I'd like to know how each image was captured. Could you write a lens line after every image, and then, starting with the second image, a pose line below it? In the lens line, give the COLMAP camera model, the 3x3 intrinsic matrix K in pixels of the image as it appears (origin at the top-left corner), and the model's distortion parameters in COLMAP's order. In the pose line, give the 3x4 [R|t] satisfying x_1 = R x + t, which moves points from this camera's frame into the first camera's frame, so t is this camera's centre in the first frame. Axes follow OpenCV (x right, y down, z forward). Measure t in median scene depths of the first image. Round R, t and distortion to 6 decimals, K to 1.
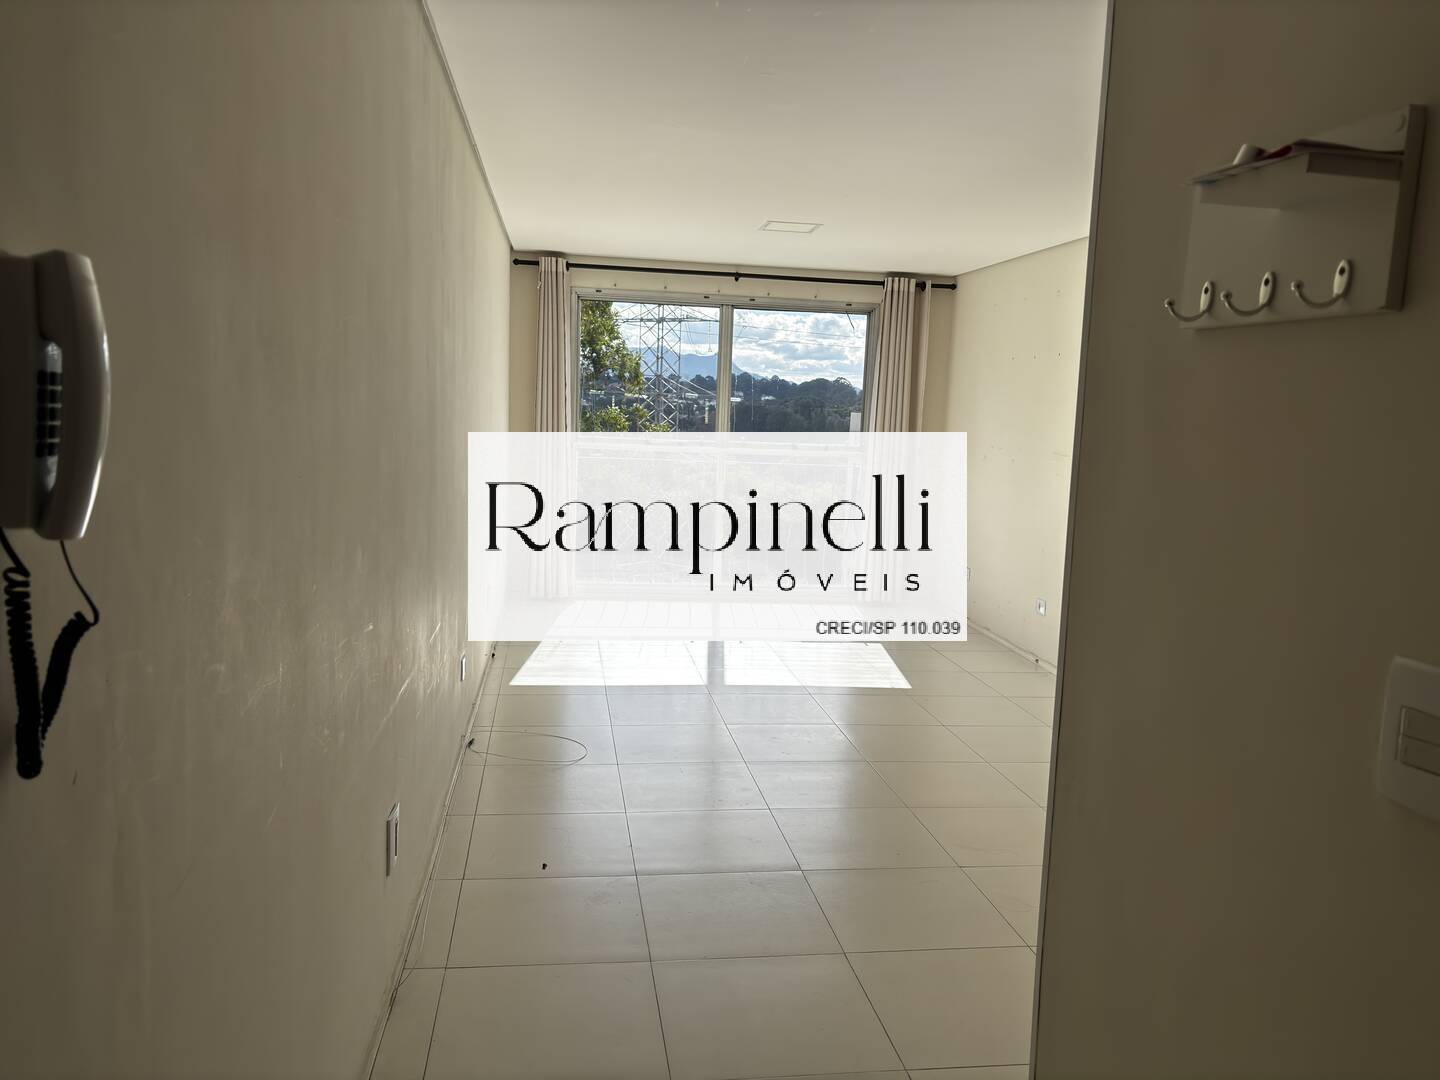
lens RADIAL K [[1089.7, 0, 720.0], [0, 1089.7, 540.0], [0, 0, 1]] dist [0.172592, -0.473008]
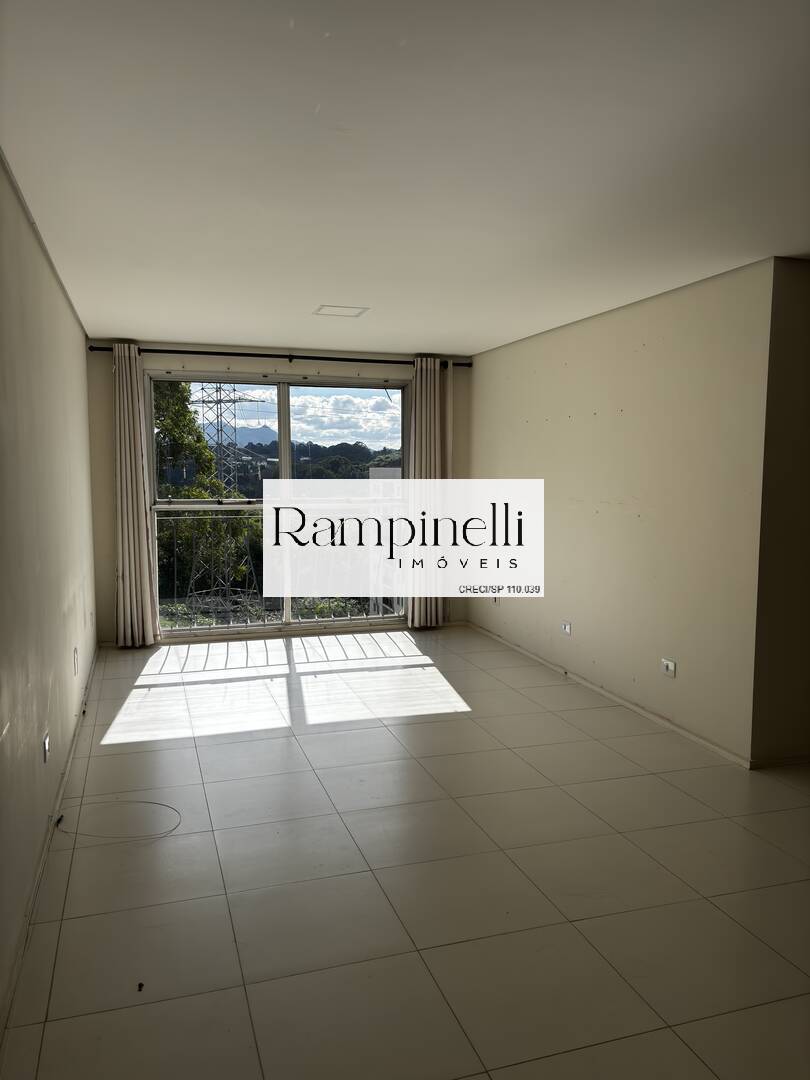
lens RADIAL K [[812.3, 0, 405.5], [0, 812.3, 547.1], [0, 0, 1]] dist [0.120663, -0.247457]
pose [[0.985524, -0.053178, 0.160982, -0.014840], [0.056275, 0.998306, -0.014739, -0.018971], [-0.159926, 0.023585, 0.986847, 0.122787]]
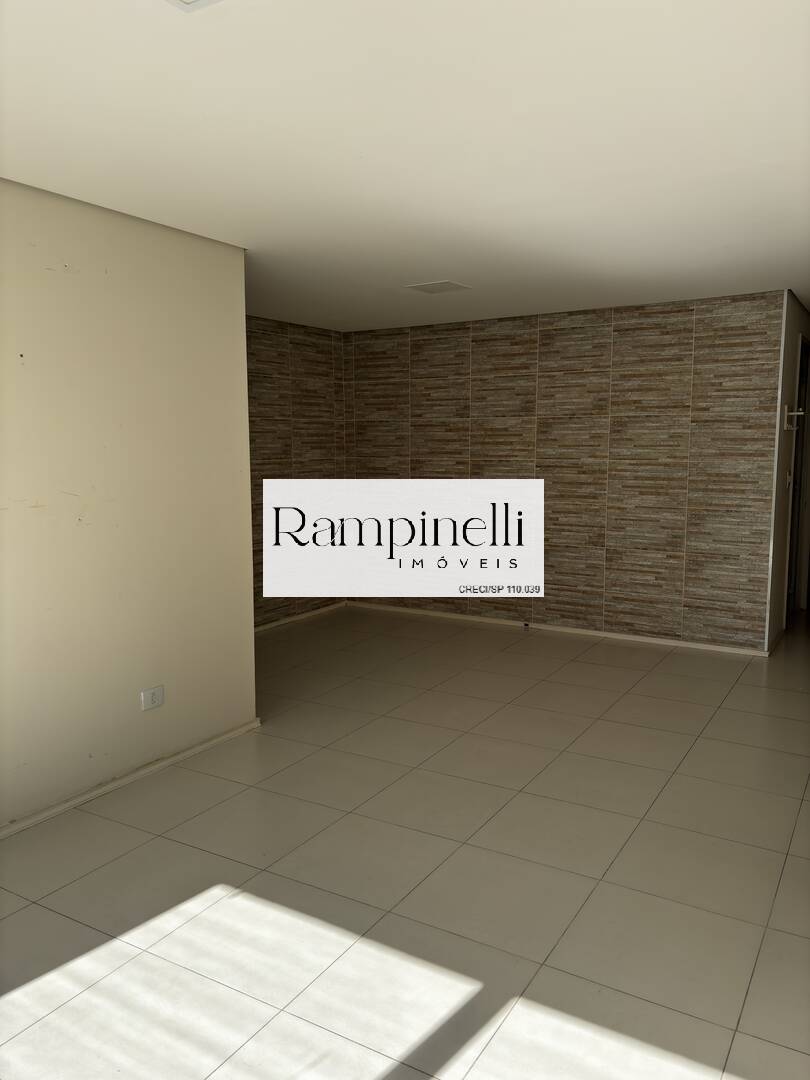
lens RADIAL K [[837.3, 0, 405.0], [0, 837.3, 540.0], [0, 0, 1]] dist [0.178394, -0.556737]
pose [[-0.775741, -0.118744, 0.619779, -0.139261], [0.046037, 0.968871, 0.243248, -0.128407], [-0.629370, 0.217230, -0.746126, 0.921844]]
